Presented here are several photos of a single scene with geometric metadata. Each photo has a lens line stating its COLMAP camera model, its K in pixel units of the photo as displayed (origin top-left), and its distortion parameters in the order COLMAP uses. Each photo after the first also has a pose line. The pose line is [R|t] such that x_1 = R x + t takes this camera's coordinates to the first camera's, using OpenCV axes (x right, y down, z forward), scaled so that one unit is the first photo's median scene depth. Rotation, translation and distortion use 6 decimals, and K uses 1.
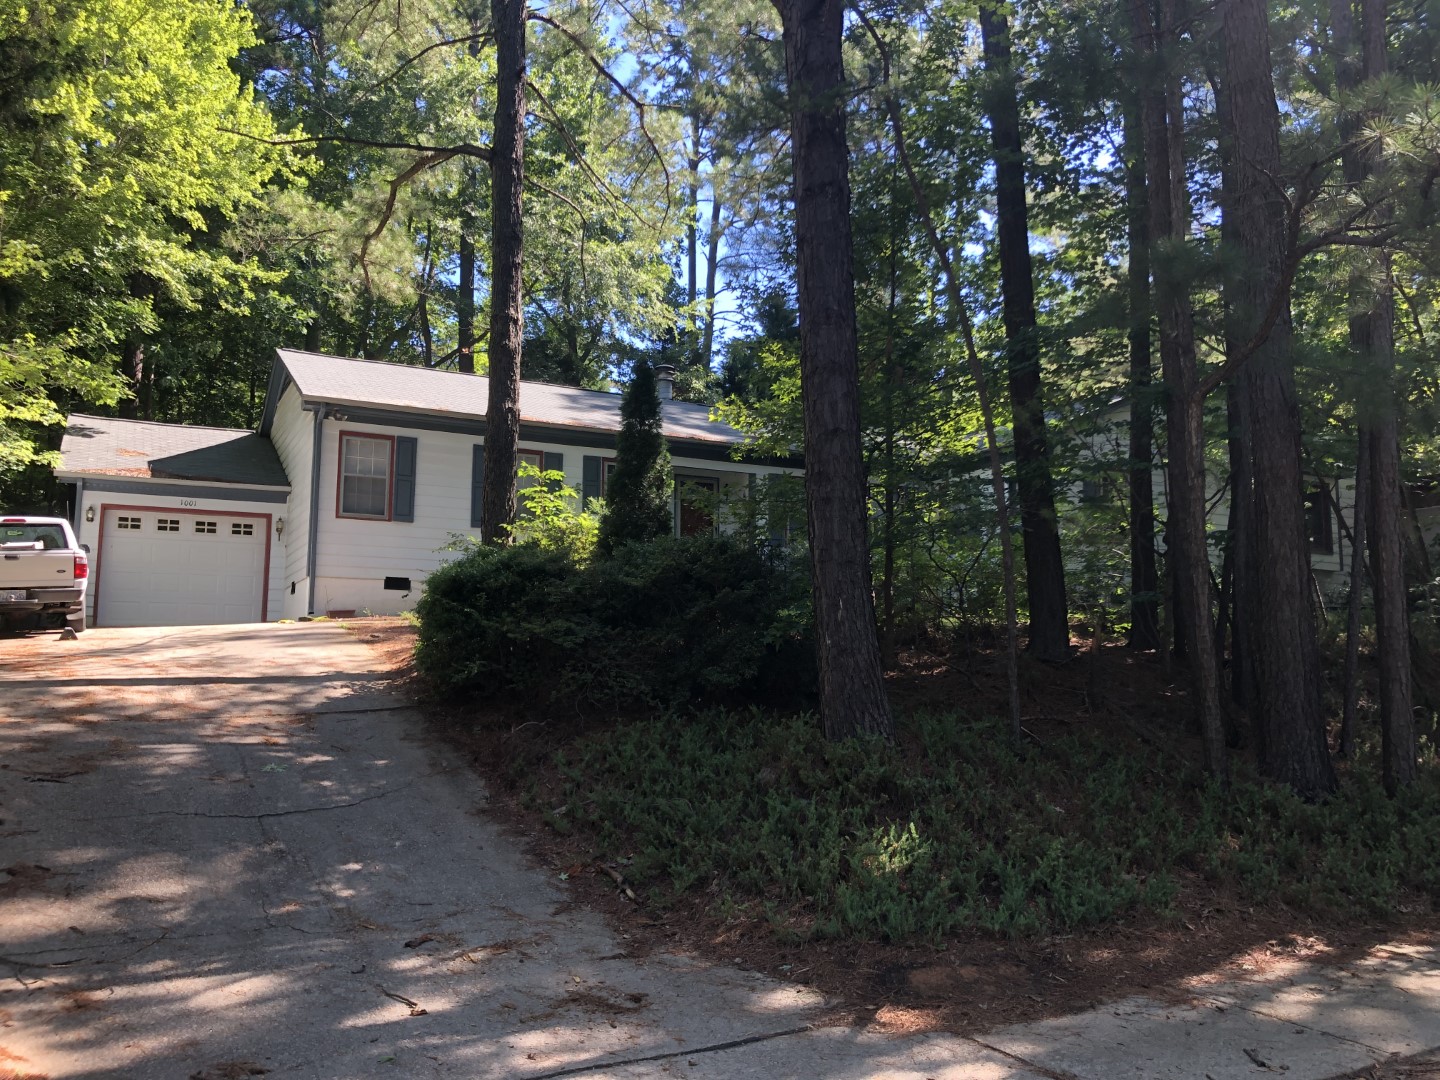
lens RADIAL K [[1173.0, 0, 720.0], [0, 1173.0, 535.4], [0, 0, 1]] dist [-0.069826, -0.008379]
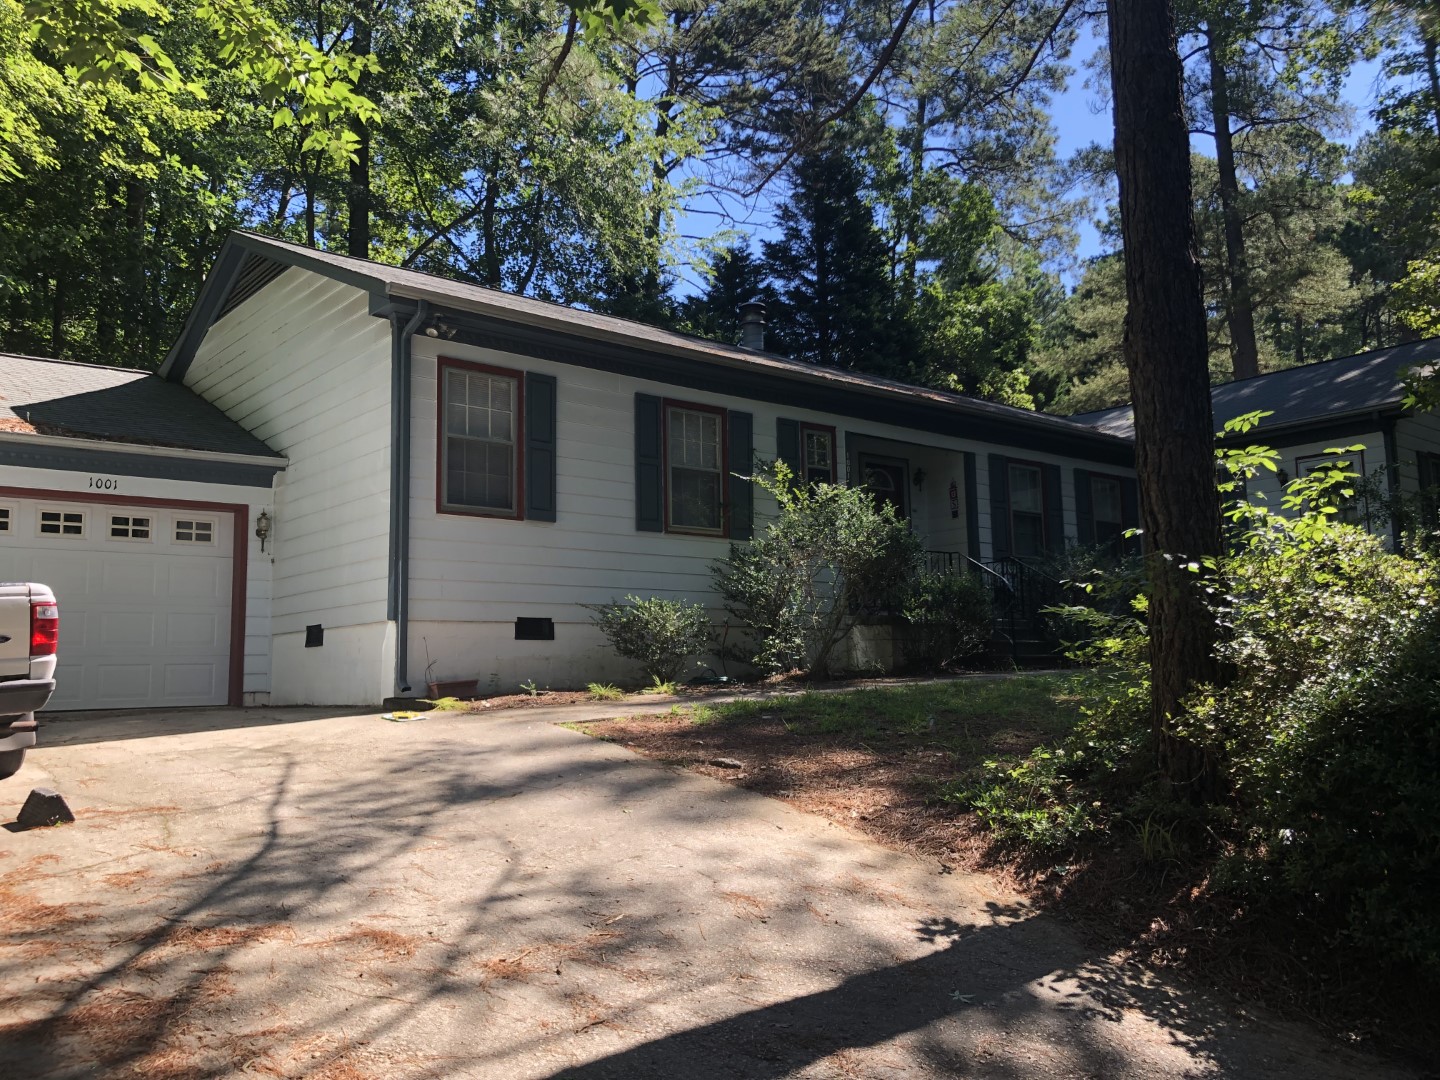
lens RADIAL K [[1173.0, 0, 720.2], [0, 1173.0, 541.2], [0, 0, 1]] dist [-0.069826, -0.008379]
pose [[0.967177, 0.002625, 0.254091, -0.331257], [-0.004648, 0.999962, 0.007360, -0.006289], [-0.254062, -0.008300, 0.967152, 0.415470]]
